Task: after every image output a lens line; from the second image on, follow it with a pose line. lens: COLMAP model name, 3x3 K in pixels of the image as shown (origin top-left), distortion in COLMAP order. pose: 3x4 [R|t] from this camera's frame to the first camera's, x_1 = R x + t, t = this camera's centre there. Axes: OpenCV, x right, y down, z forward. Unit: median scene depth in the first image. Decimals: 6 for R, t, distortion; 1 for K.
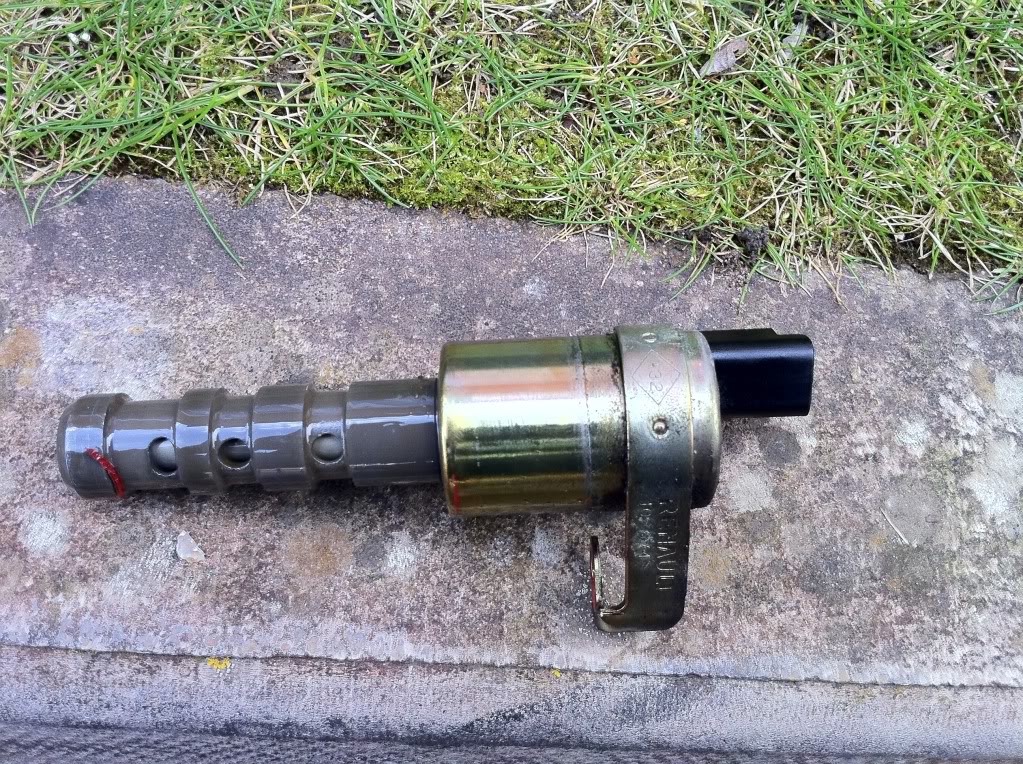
lens RADIAL K [[970.5, 0, 511.5], [0, 970.5, 382.0], [0, 0, 1]] dist [0.102203, -0.312690]
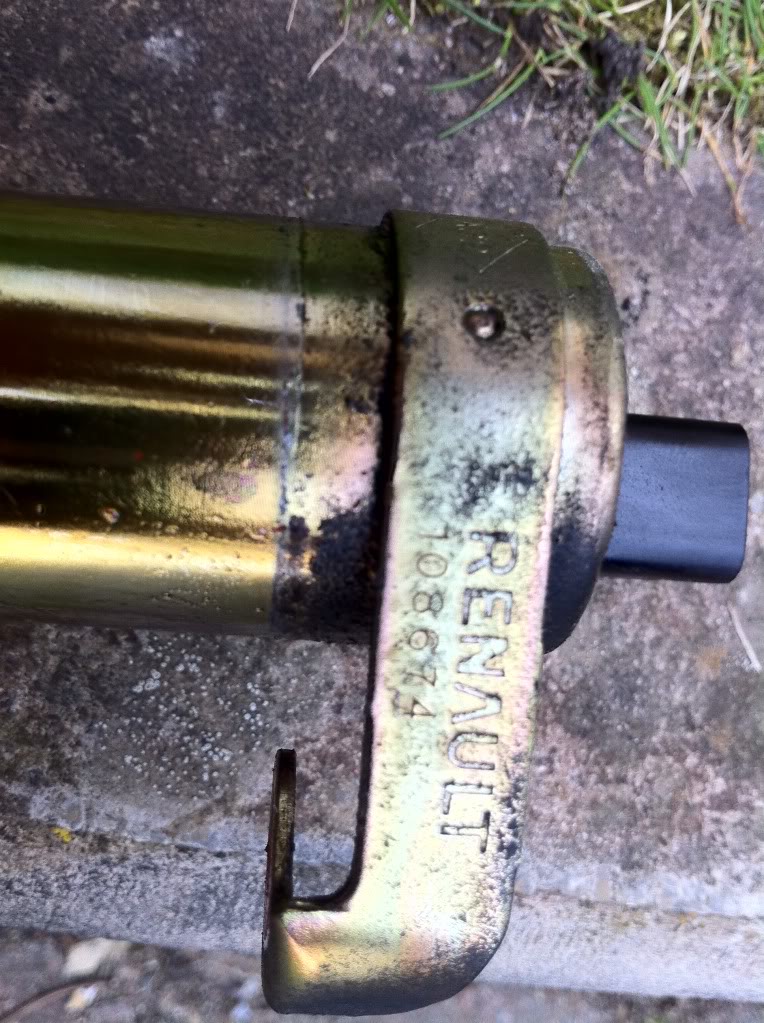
lens RADIAL K [[970.5, 0, 382.0], [0, 970.5, 511.5], [0, 0, 1]] dist [0.102203, -0.312690]
pose [[0.974486, 0.167010, 0.149952, 0.096279], [-0.192742, 0.965012, 0.177772, 0.019385], [-0.115015, -0.202138, 0.972580, 0.503706]]
